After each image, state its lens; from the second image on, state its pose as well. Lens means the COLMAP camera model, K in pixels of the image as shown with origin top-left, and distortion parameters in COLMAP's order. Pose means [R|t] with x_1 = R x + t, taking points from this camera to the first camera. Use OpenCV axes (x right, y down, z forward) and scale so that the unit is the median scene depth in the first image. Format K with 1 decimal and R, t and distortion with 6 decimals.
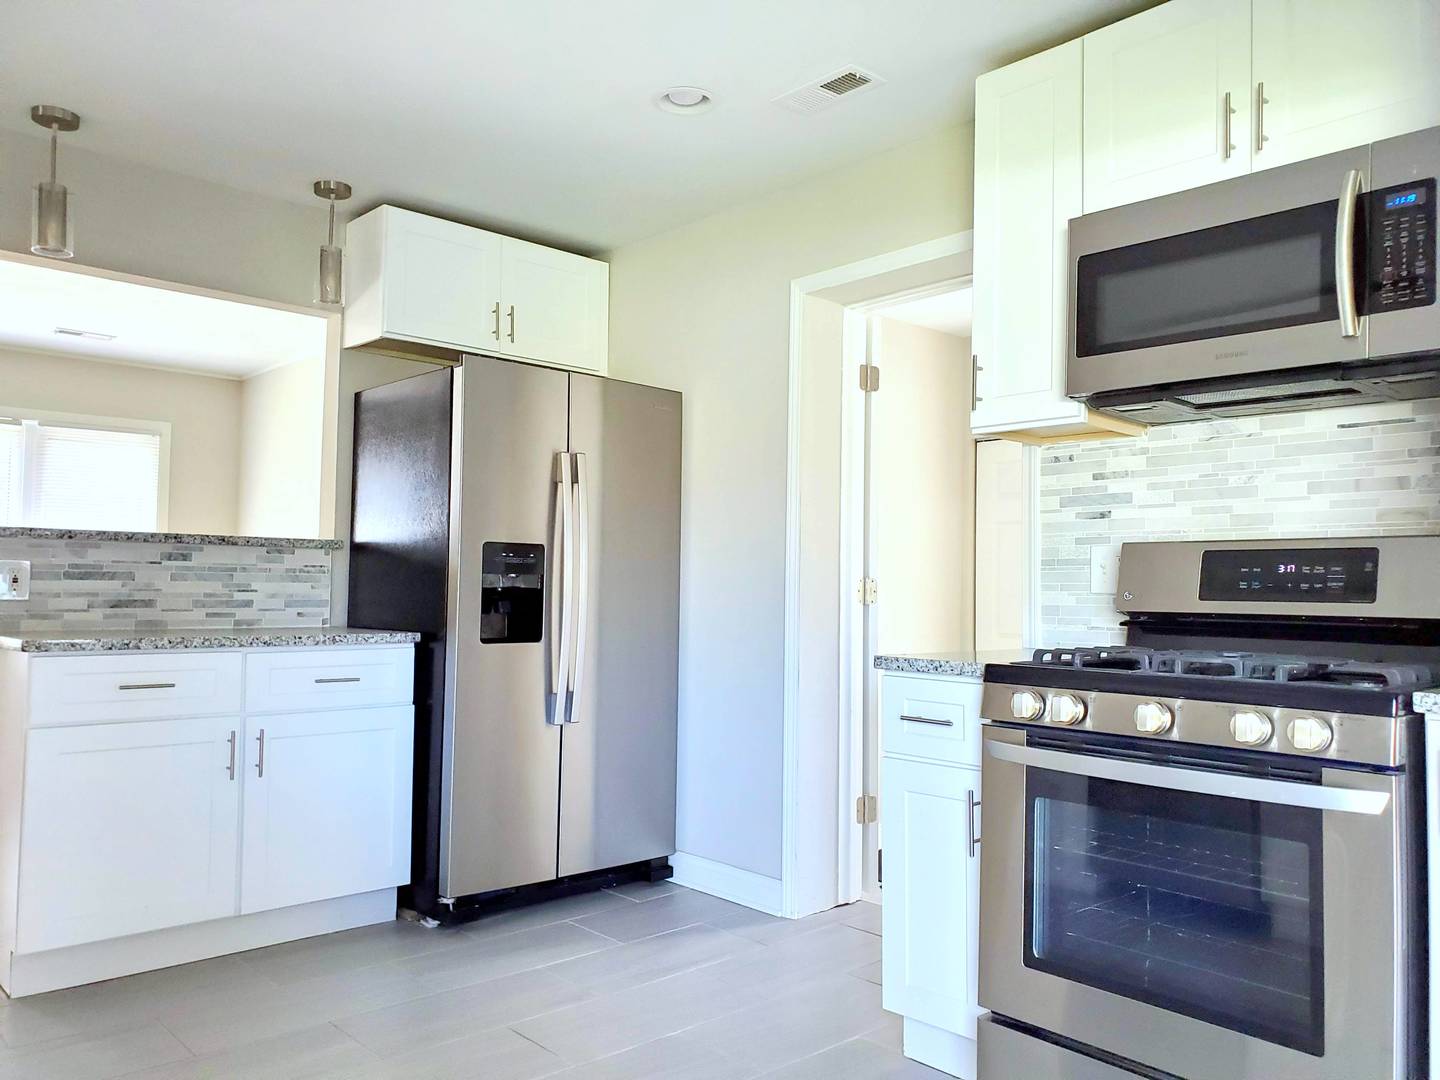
lens RADIAL K [[1127.0, 0, 720.0], [0, 1127.0, 540.0], [0, 0, 1]] dist [0.067425, -0.067898]
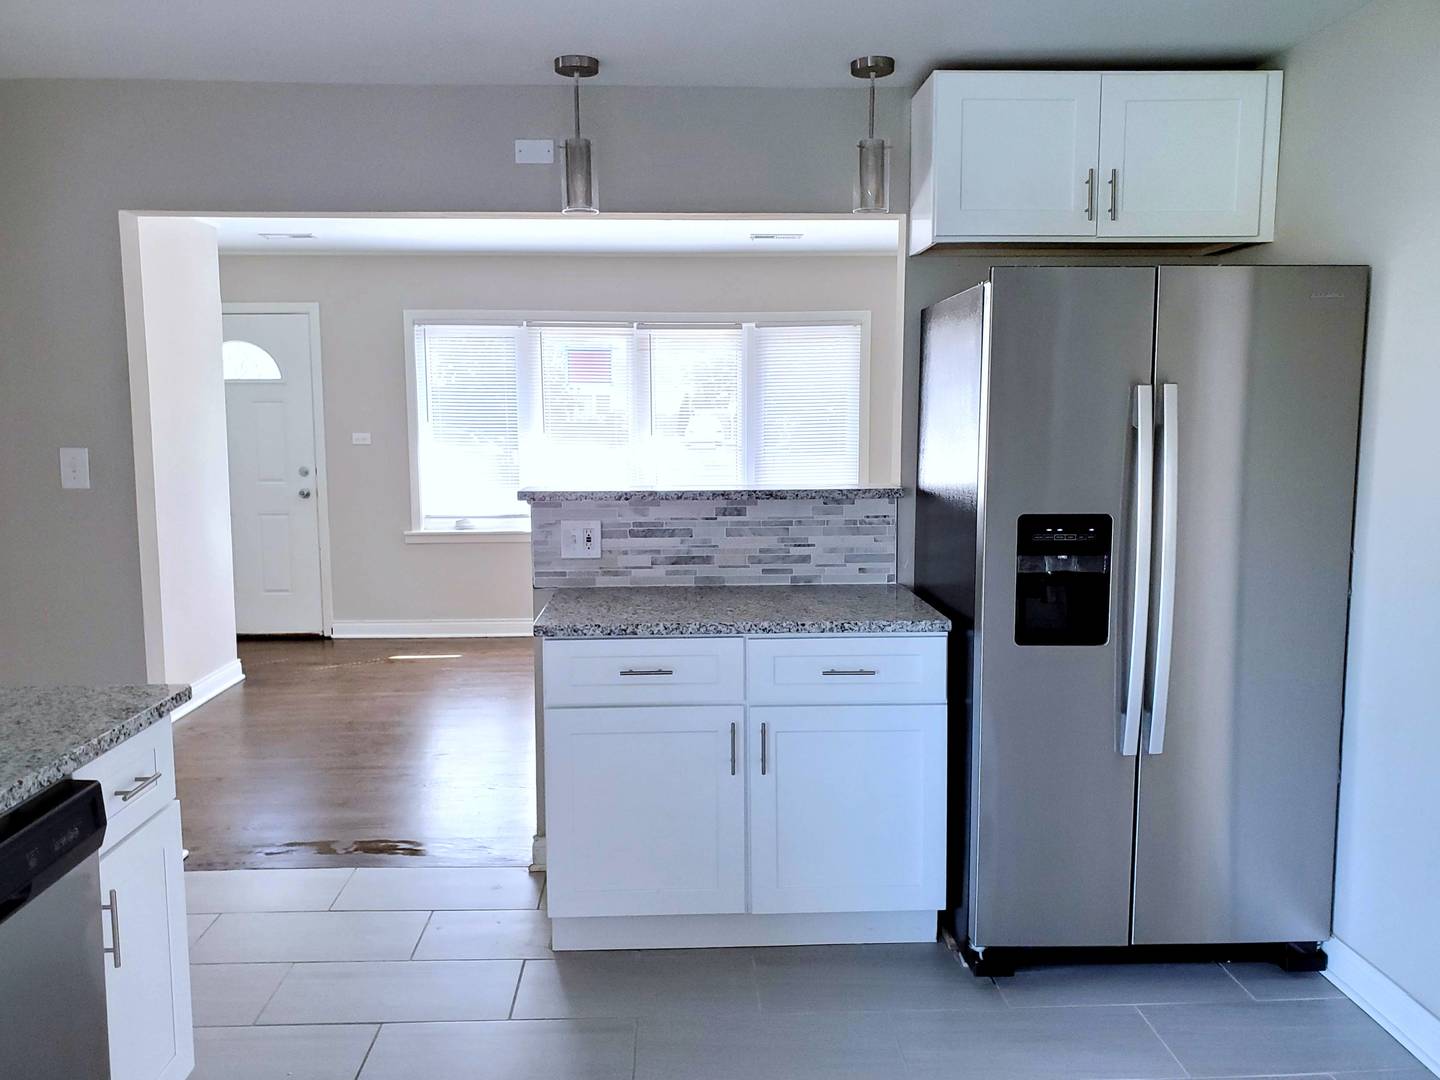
lens RADIAL K [[1144.2, 0, 720.0], [0, 1144.2, 540.0], [0, 0, 1]] dist [0.130314, -0.187597]
pose [[0.758939, 0.059146, -0.648470, 0.143706], [0.042947, 0.989151, 0.140483, -0.098430], [0.649744, -0.134468, 0.748165, 0.272913]]
